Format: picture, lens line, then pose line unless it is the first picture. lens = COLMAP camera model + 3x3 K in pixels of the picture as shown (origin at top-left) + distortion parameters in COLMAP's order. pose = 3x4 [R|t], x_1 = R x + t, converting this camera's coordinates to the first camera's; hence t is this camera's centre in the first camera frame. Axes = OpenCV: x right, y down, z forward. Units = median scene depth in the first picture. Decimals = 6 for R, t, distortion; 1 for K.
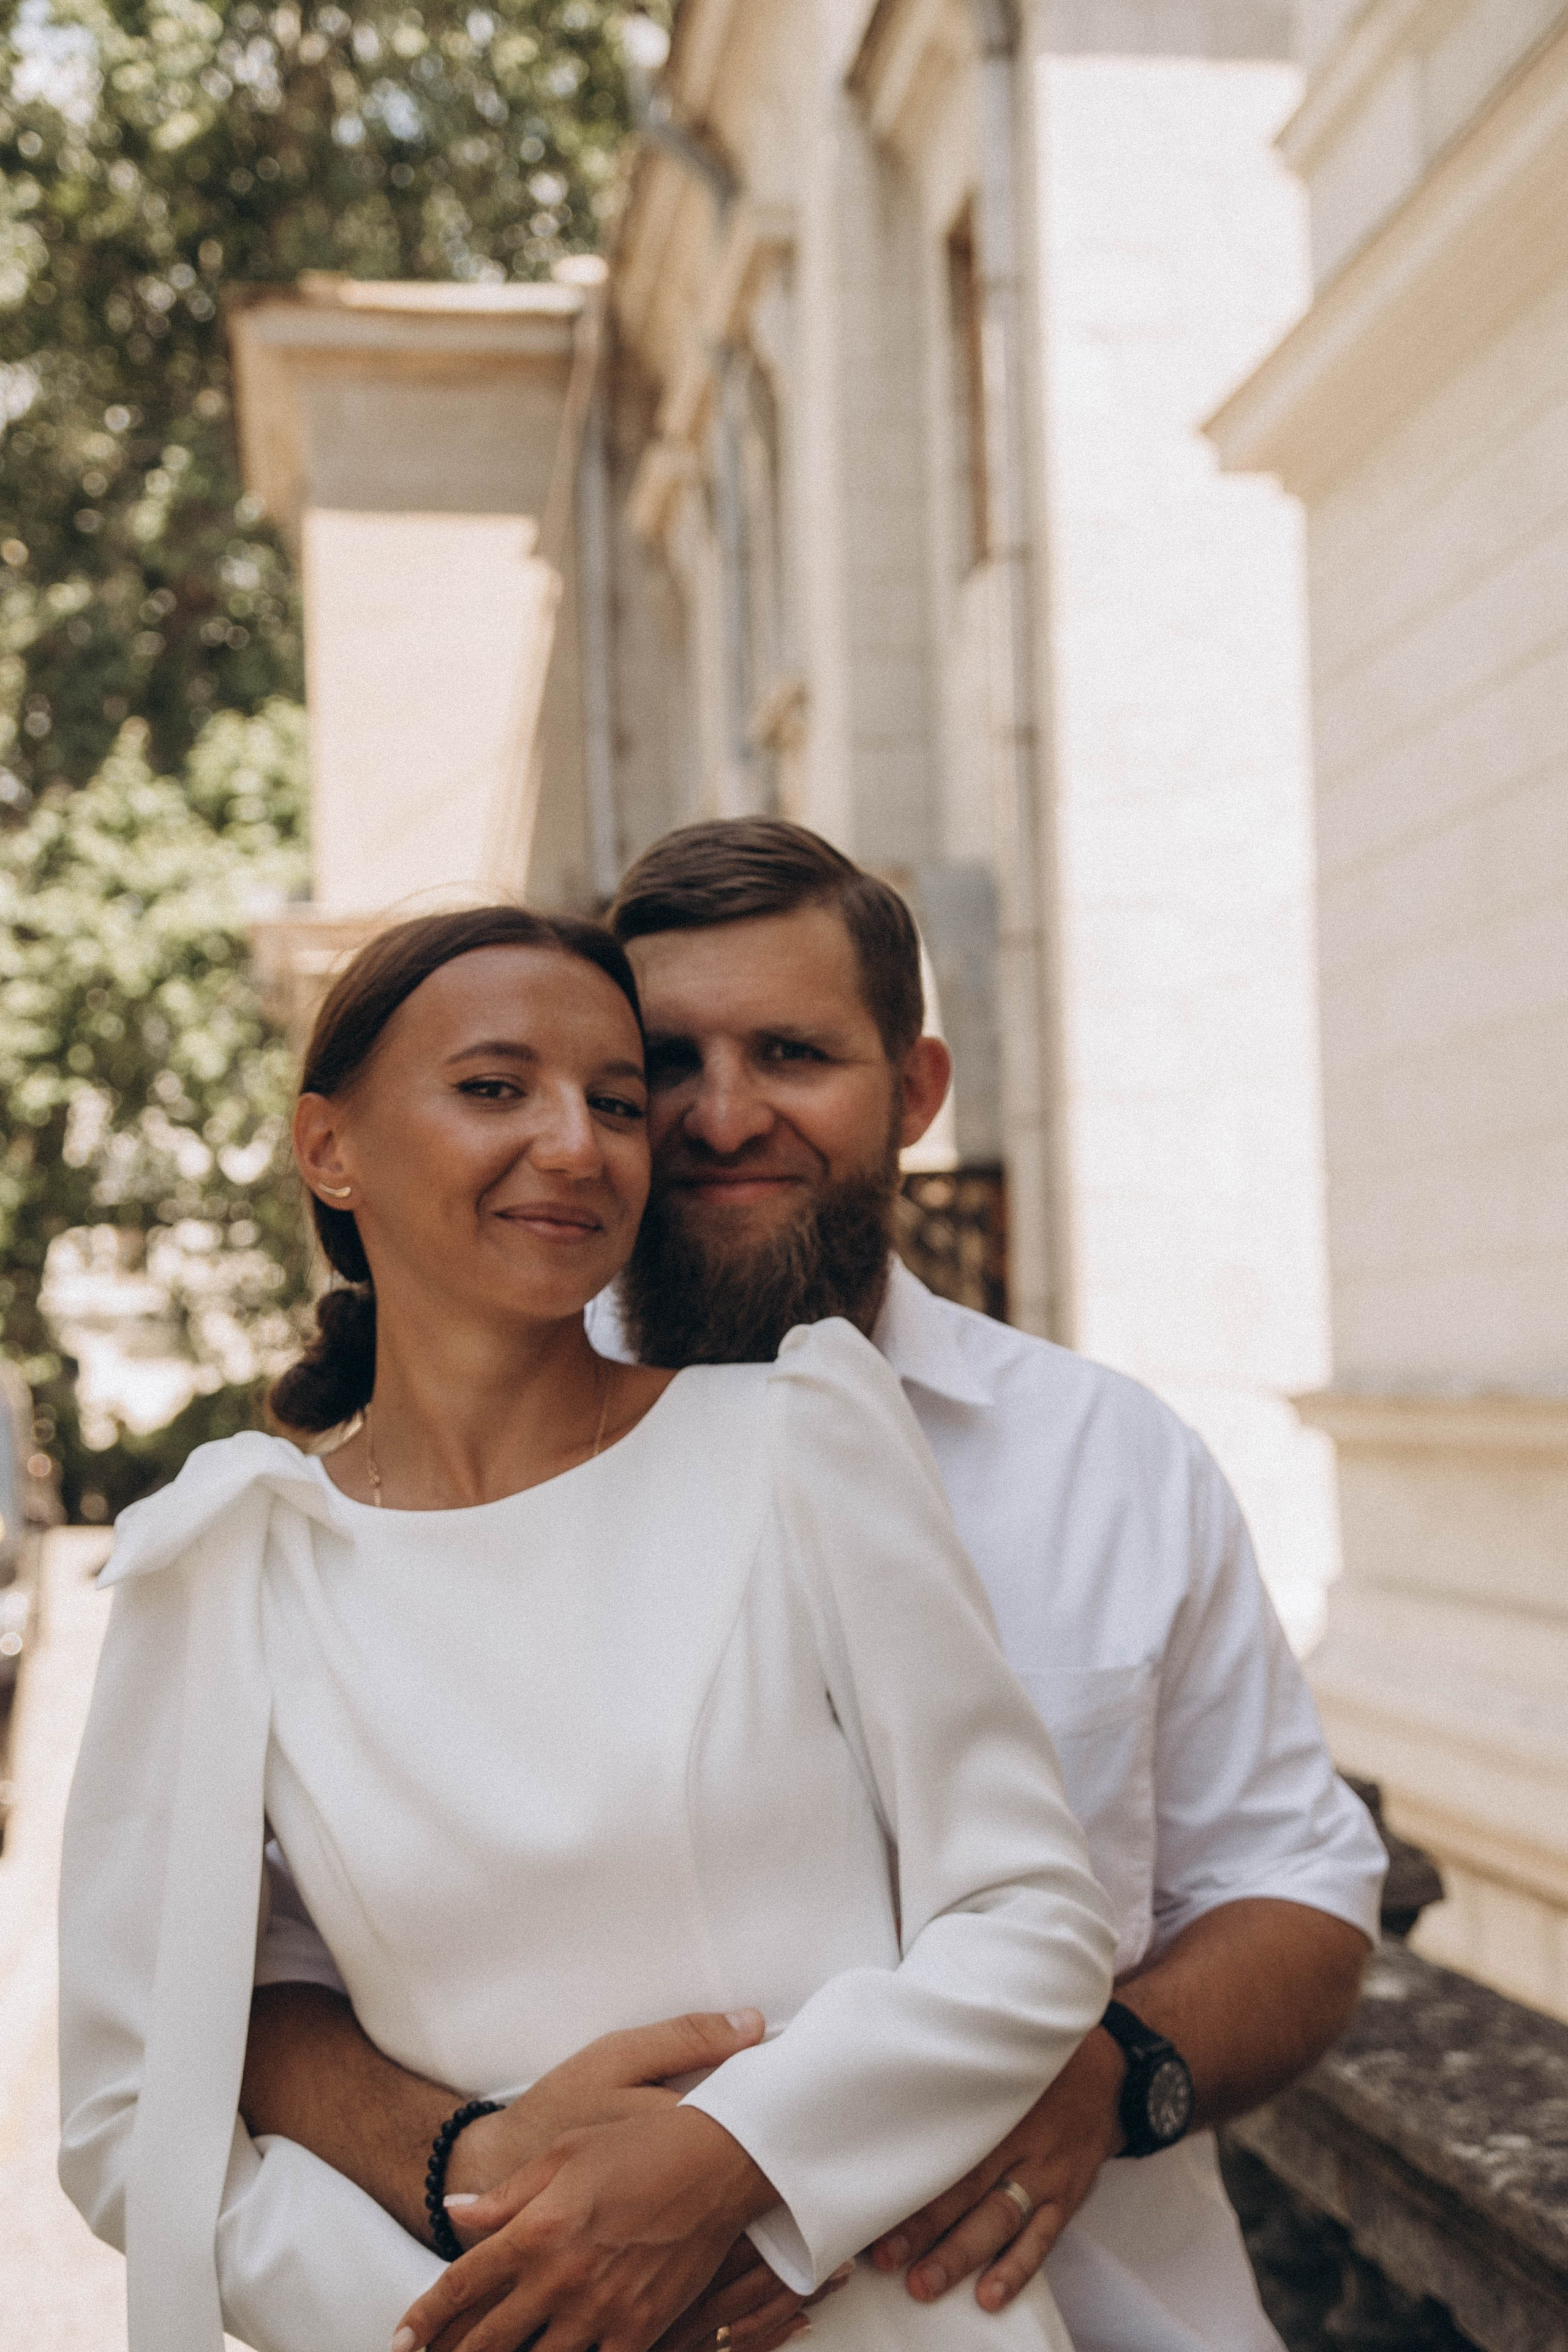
lens RADIAL K [[3799.3, 0, 784.0], [0, 3799.3, 1176.0], [0, 0, 1]] dist [0.161988, -0.089291]
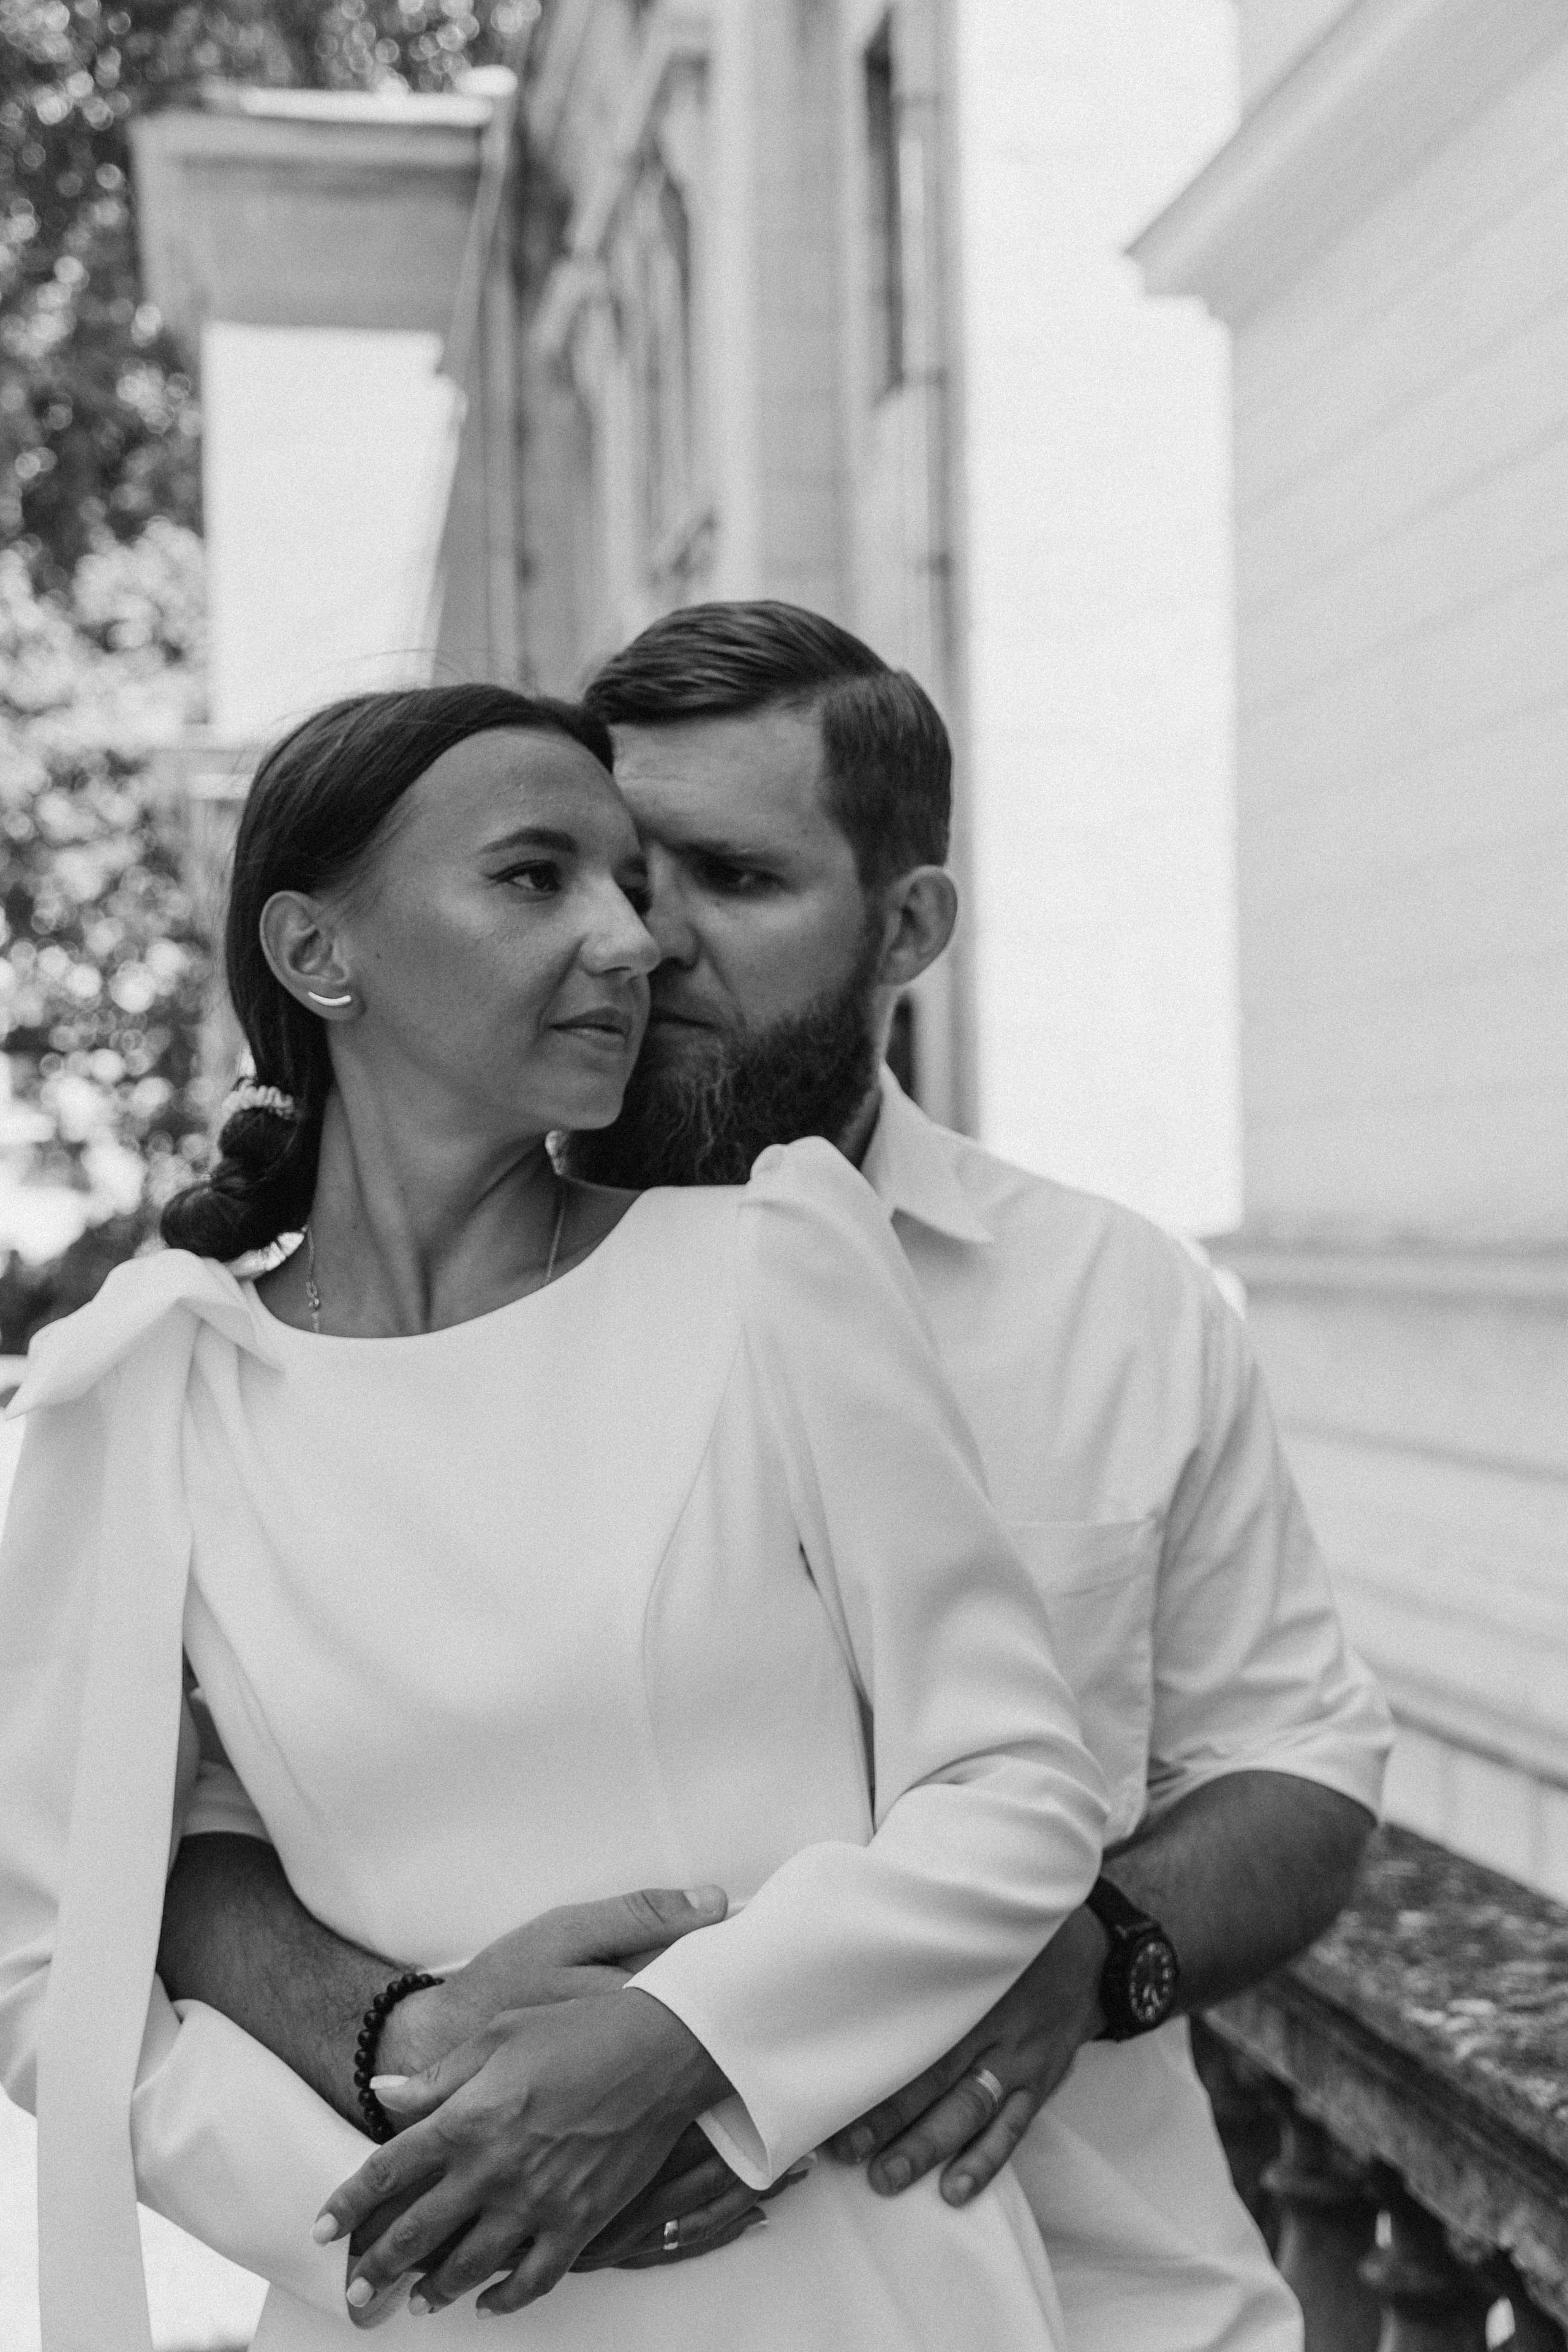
lens RADIAL K [[3585.0, 0, 782.4], [0, 3585.0, 1240.0], [0, 0, 1]] dist [0.144654, -0.091820]
pose [[0.999100, 0.016962, 0.038888, -0.021134], [-0.019252, 0.998055, 0.059296, 0.009240], [-0.037807, -0.059992, 0.997483, 0.114689]]
